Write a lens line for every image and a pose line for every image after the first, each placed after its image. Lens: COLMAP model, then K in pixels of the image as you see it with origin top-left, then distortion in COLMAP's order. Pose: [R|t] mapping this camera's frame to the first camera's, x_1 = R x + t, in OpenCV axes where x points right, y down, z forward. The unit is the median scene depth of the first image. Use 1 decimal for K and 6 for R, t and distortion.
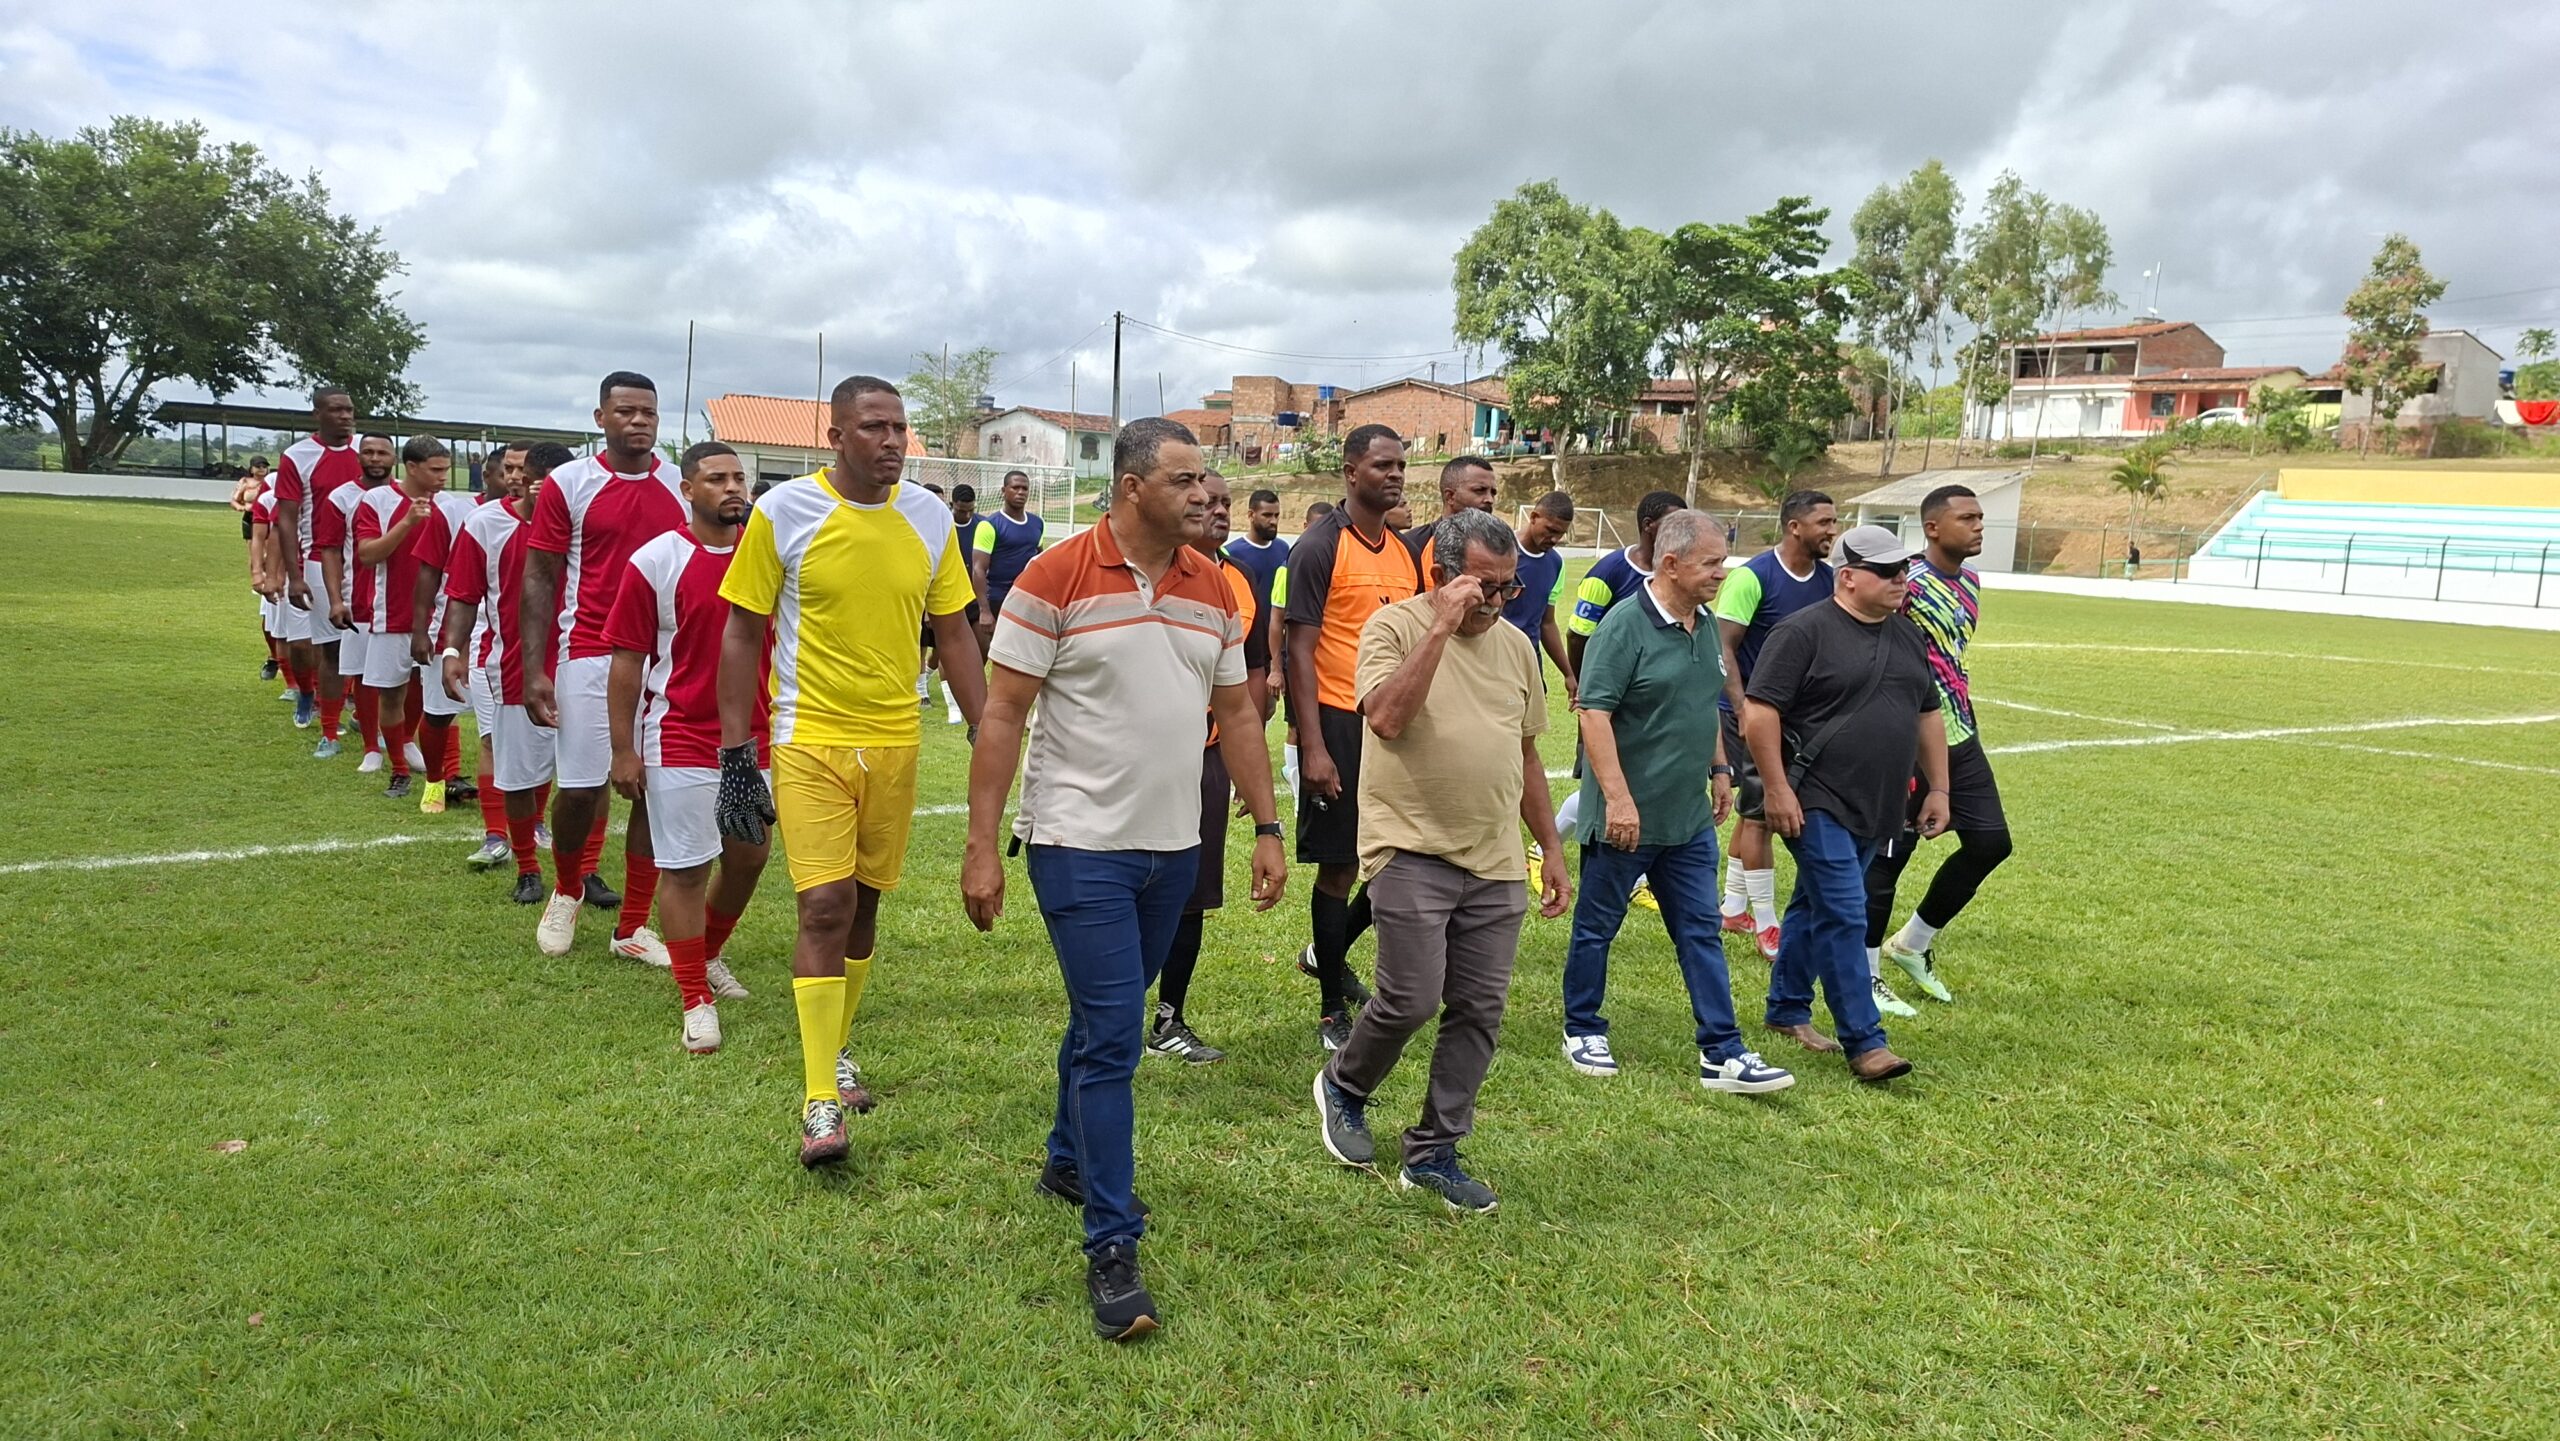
lens RADIAL K [[1787.0, 0, 1265.8], [0, 1787.0, 724.7], [0, 0, 1]] dist [0.071283, -0.091990]
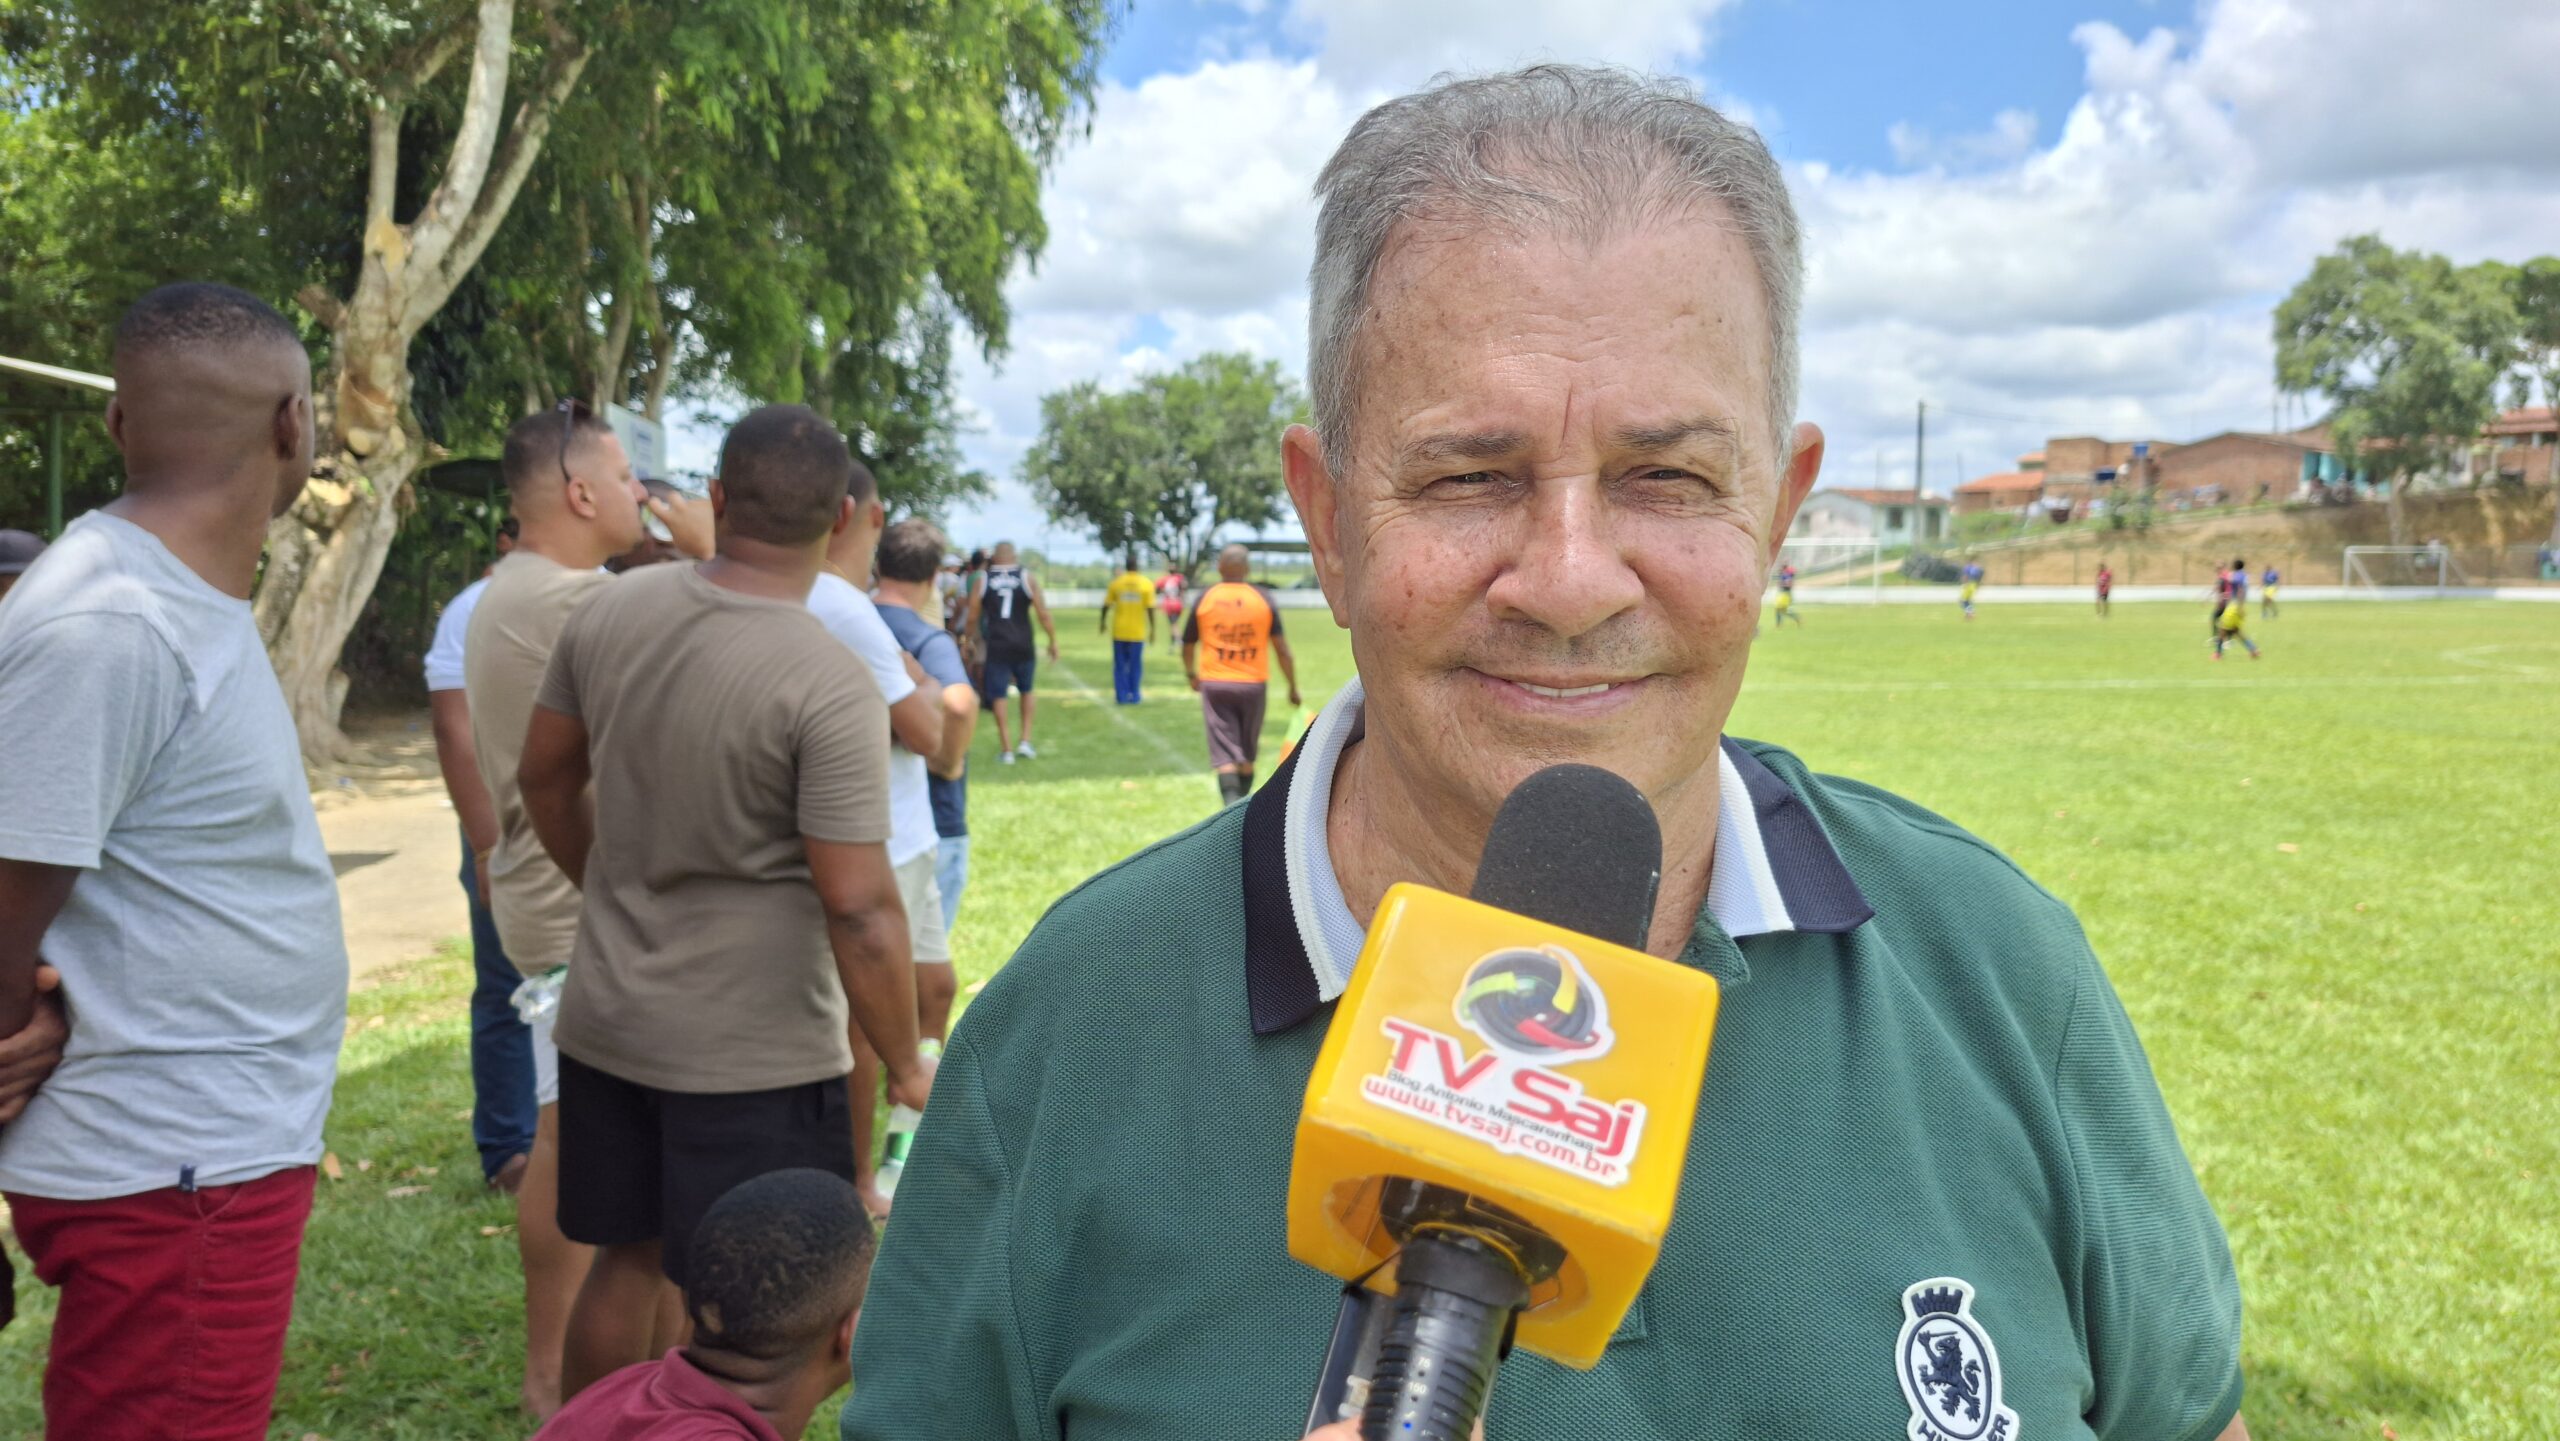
lens RADIAL K [[1827.7, 0, 1215.3], [0, 1827.7, 734.7], [0, 0, 1]] dist [0.056388, -0.074791]
pose [[0.900477, -0.018560, -0.434508, 0.015965], [0.000233, 0.999109, -0.042194, 0.026092], [0.434904, 0.037894, 0.899679, -0.208382]]
